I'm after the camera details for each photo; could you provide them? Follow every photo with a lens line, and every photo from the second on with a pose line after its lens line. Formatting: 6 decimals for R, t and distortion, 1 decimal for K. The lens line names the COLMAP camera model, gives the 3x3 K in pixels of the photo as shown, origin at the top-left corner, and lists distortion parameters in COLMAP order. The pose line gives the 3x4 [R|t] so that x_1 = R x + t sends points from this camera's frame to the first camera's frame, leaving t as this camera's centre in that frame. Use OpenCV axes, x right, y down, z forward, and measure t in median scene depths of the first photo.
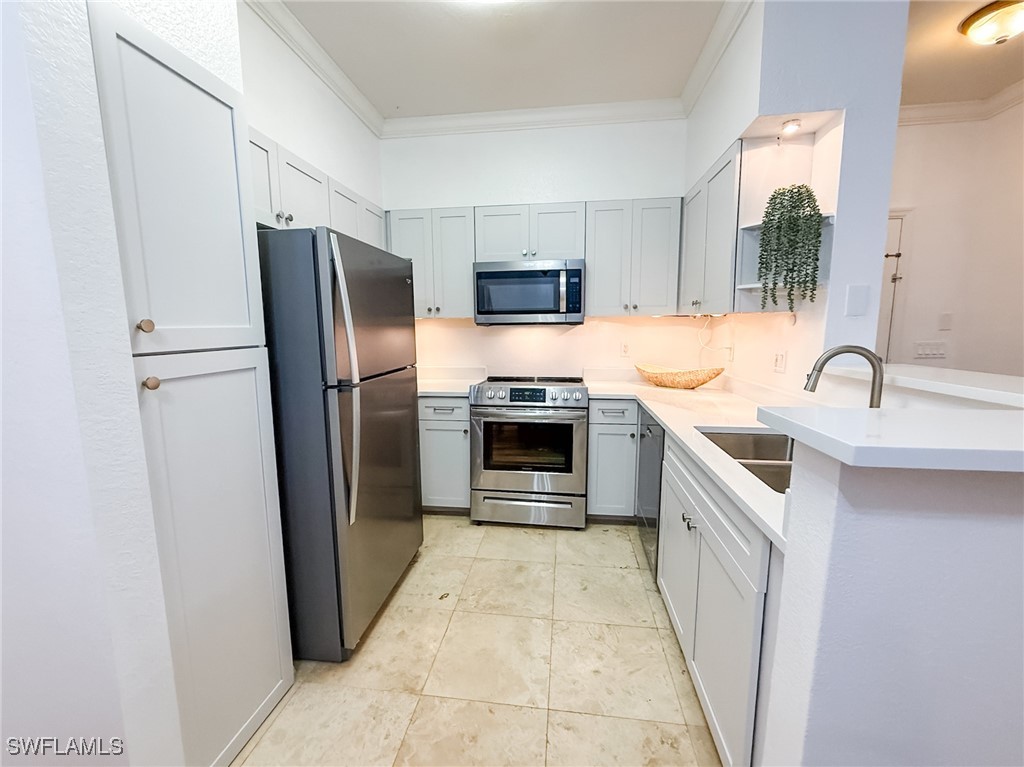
lens RADIAL K [[421.6, 0, 512.0], [0, 421.6, 383.5], [0, 0, 1]] dist [0.000708, 0.000011]
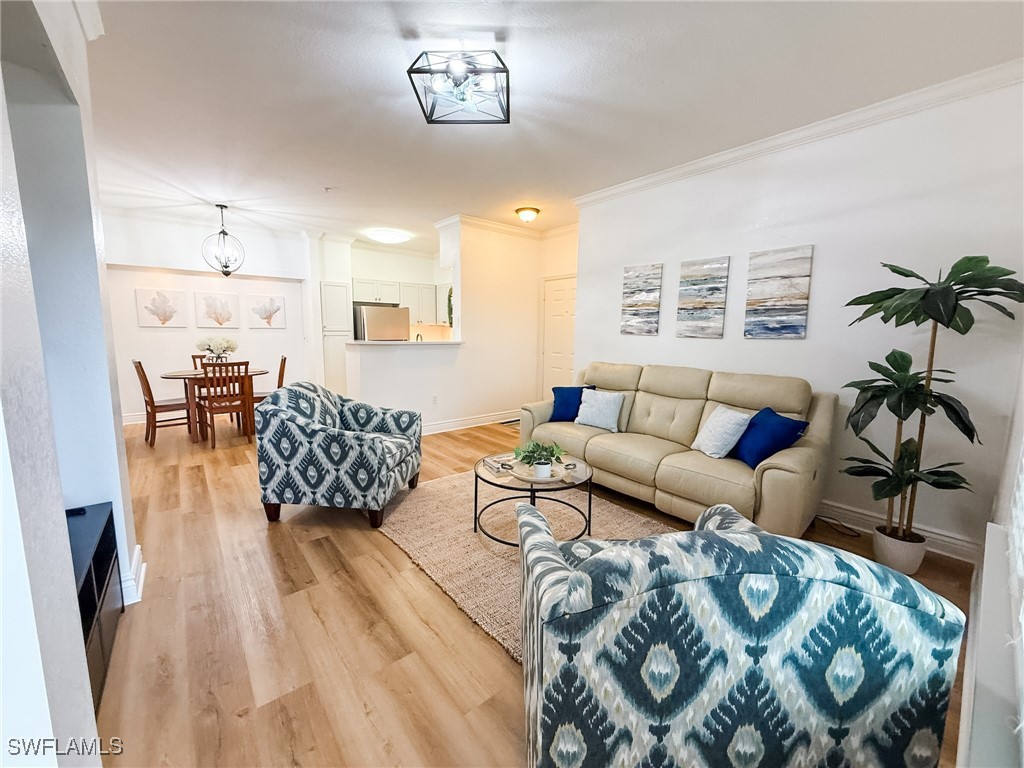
lens RADIAL K [[406.9, 0, 512.0], [0, 406.9, 384.0], [0, 0, 1]] dist [-0.000354, 0.000018]
pose [[0.738663, 0.103934, -0.666014, 2.090564], [-0.105150, 0.993713, 0.038453, 0.075657], [0.665823, 0.041627, 0.744948, -0.657317]]
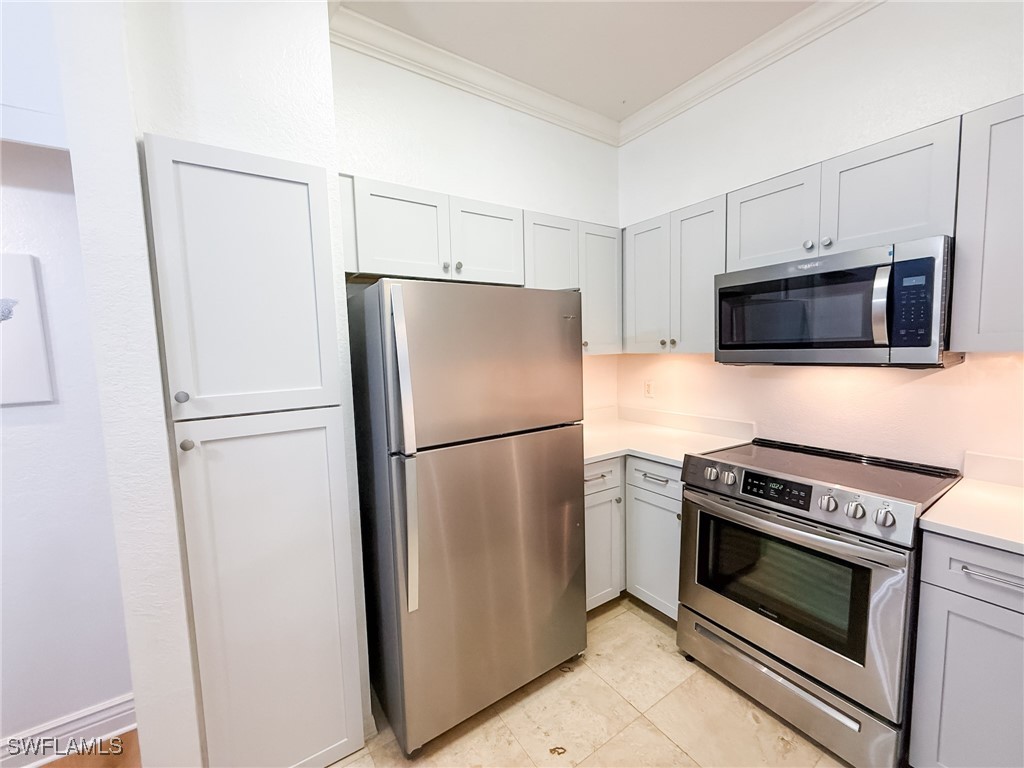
lens RADIAL K [[406.9, 0, 512.0], [0, 406.9, 384.0], [0, 0, 1]] dist [-0.000354, 0.000018]
pose [[0.653909, 0.053971, -0.754646, 0.216869], [-0.078532, 0.996906, 0.003248, -0.091583], [0.752486, 0.057140, 0.656125, 0.346724]]
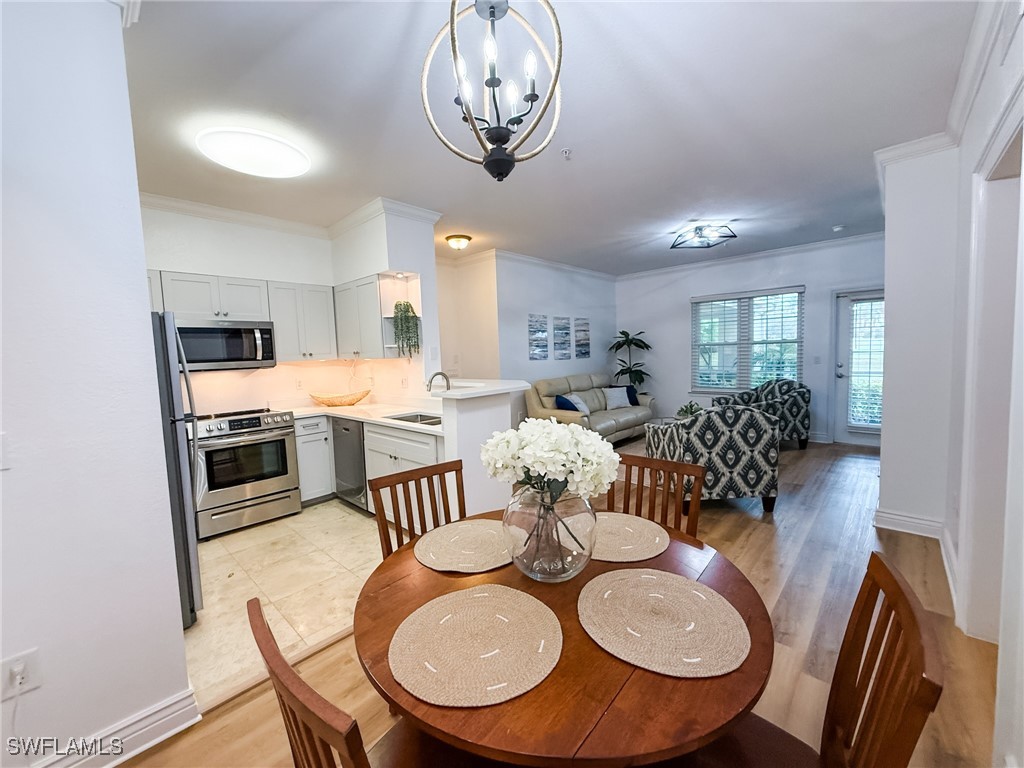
lens RADIAL K [[406.9, 0, 512.0], [0, 406.9, 384.0], [0, 0, 1]] dist [-0.000354, 0.000018]
pose [[0.576620, -0.076670, 0.813407, -0.502213], [0.140208, 0.990103, -0.006068, 0.030240], [-0.804892, 0.117545, 0.581663, -0.413360]]
